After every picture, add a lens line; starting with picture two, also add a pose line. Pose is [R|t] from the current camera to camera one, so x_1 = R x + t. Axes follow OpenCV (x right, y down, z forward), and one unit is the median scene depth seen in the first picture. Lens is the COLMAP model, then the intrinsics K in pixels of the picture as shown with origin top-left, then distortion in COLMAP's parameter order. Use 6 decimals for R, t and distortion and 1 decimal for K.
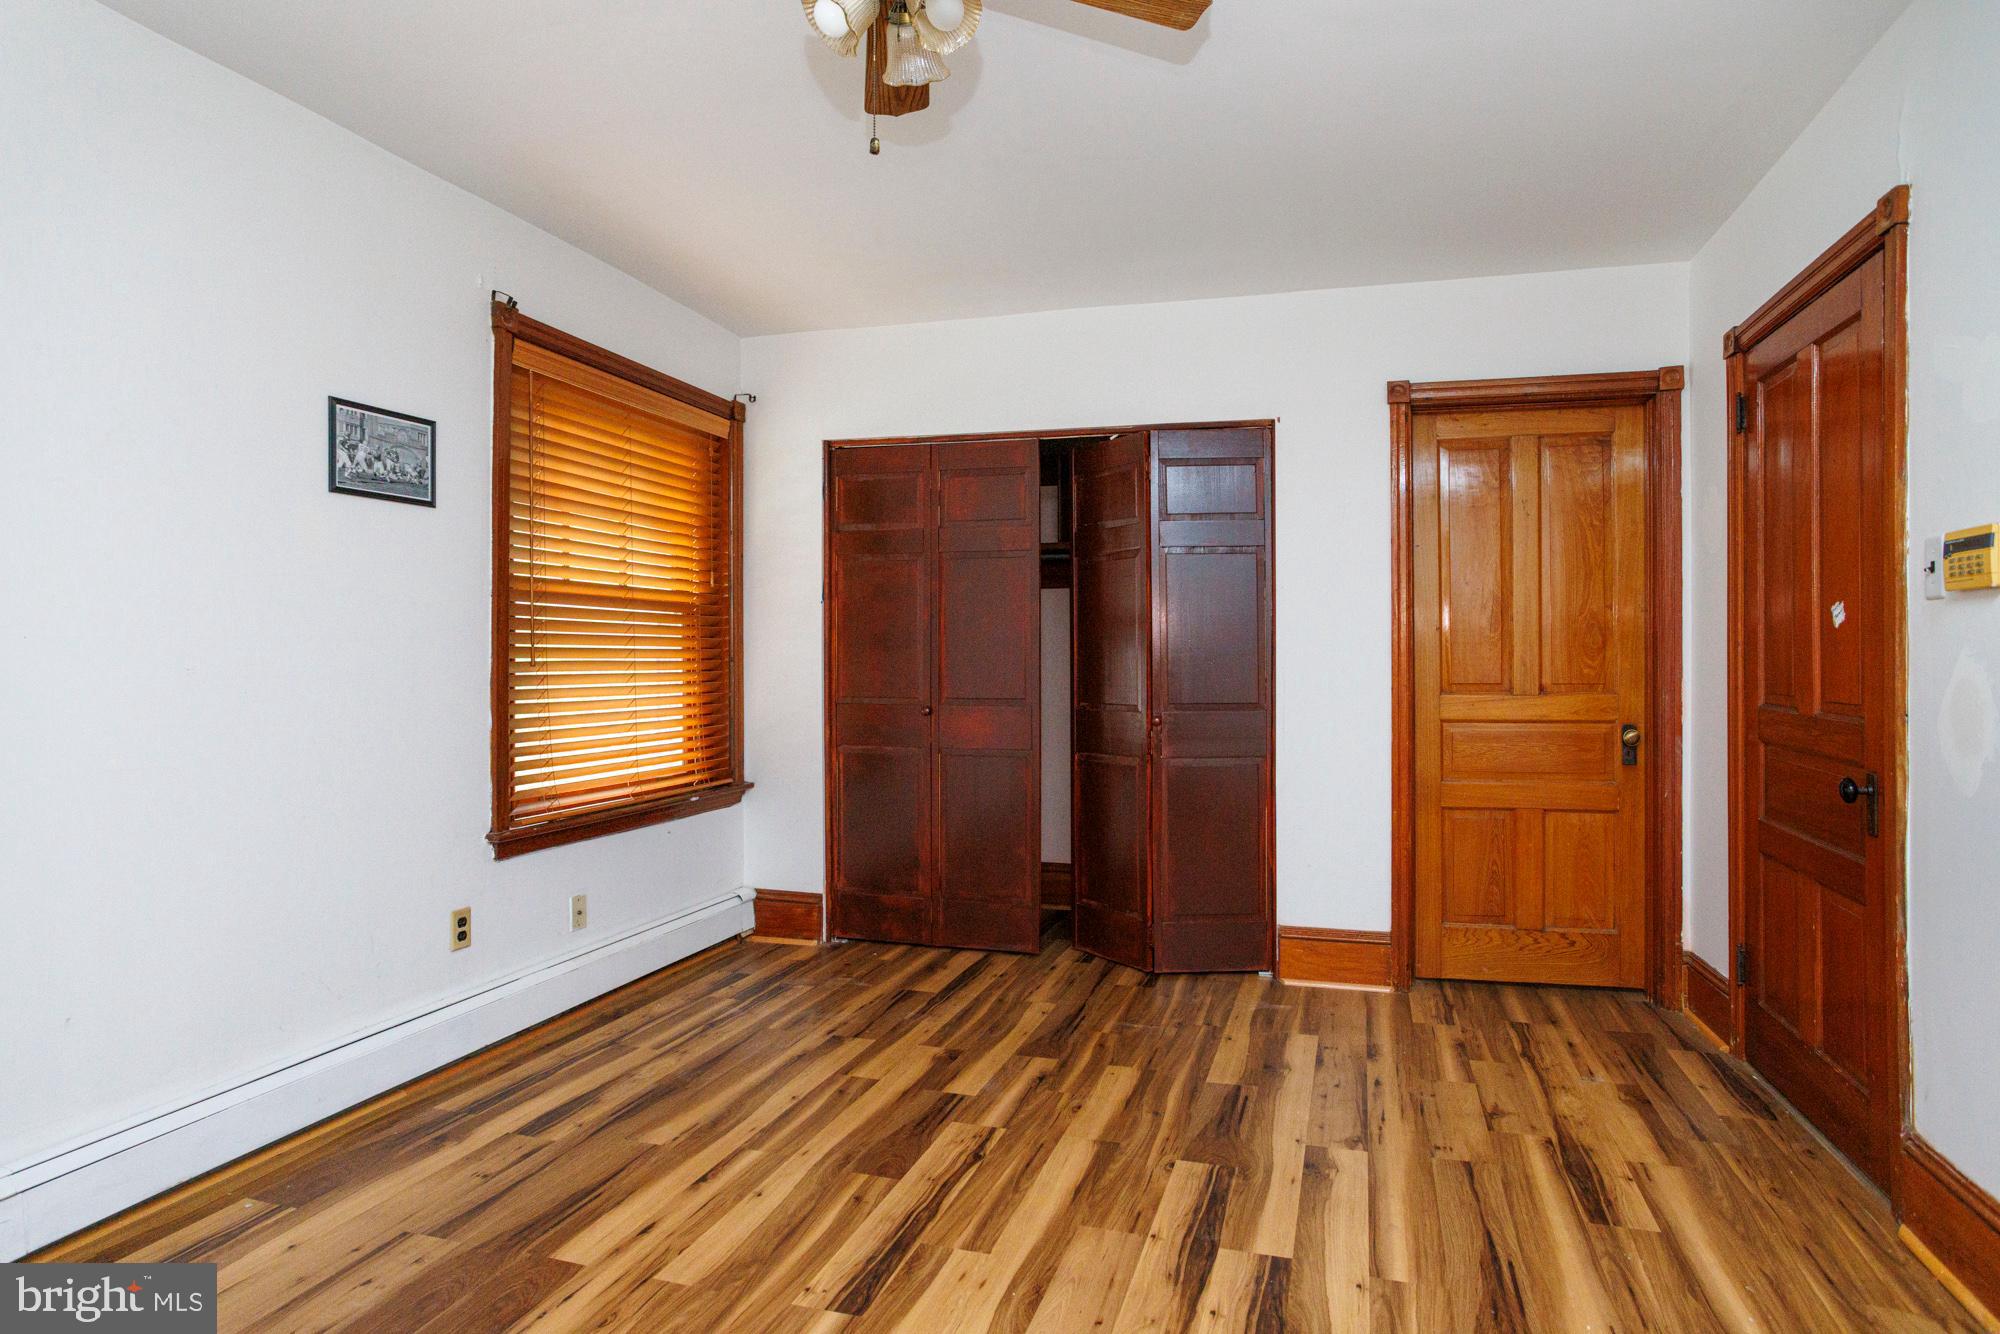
lens RADIAL K [[1032.7, 0, 982.1], [0, 1032.7, 657.0], [0, 0, 1]] dist [-0.064841, 0.040444]
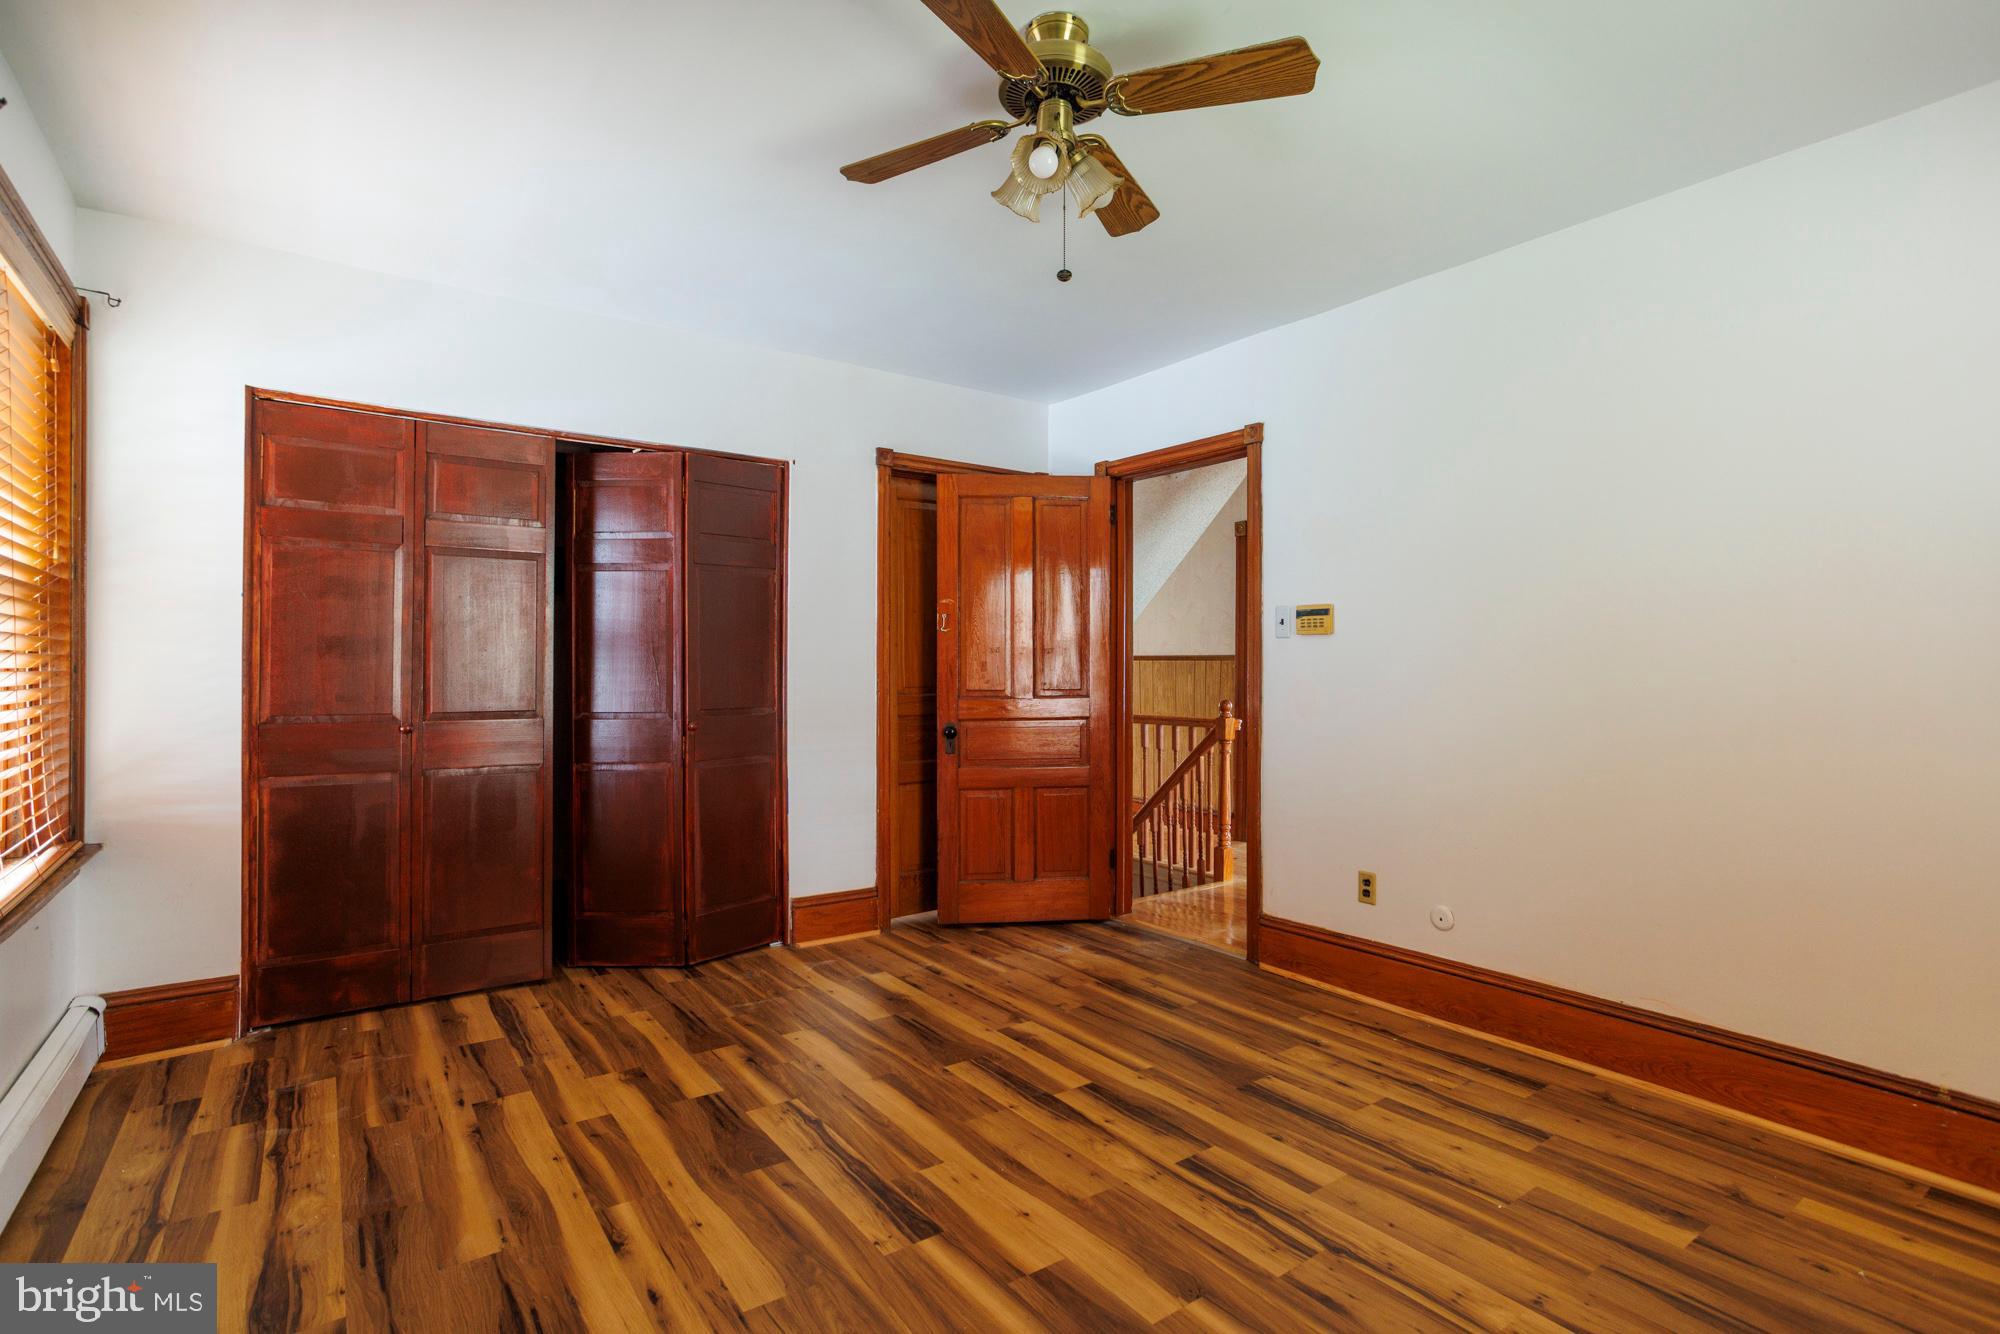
lens RADIAL K [[1032.7, 0, 982.1], [0, 1032.7, 657.0], [0, 0, 1]] dist [-0.064841, 0.040444]
pose [[0.606871, 0.009248, 0.794747, -0.641836], [-0.001427, 0.999943, -0.010546, 0.001023], [-0.794799, 0.005266, 0.606850, 0.156941]]
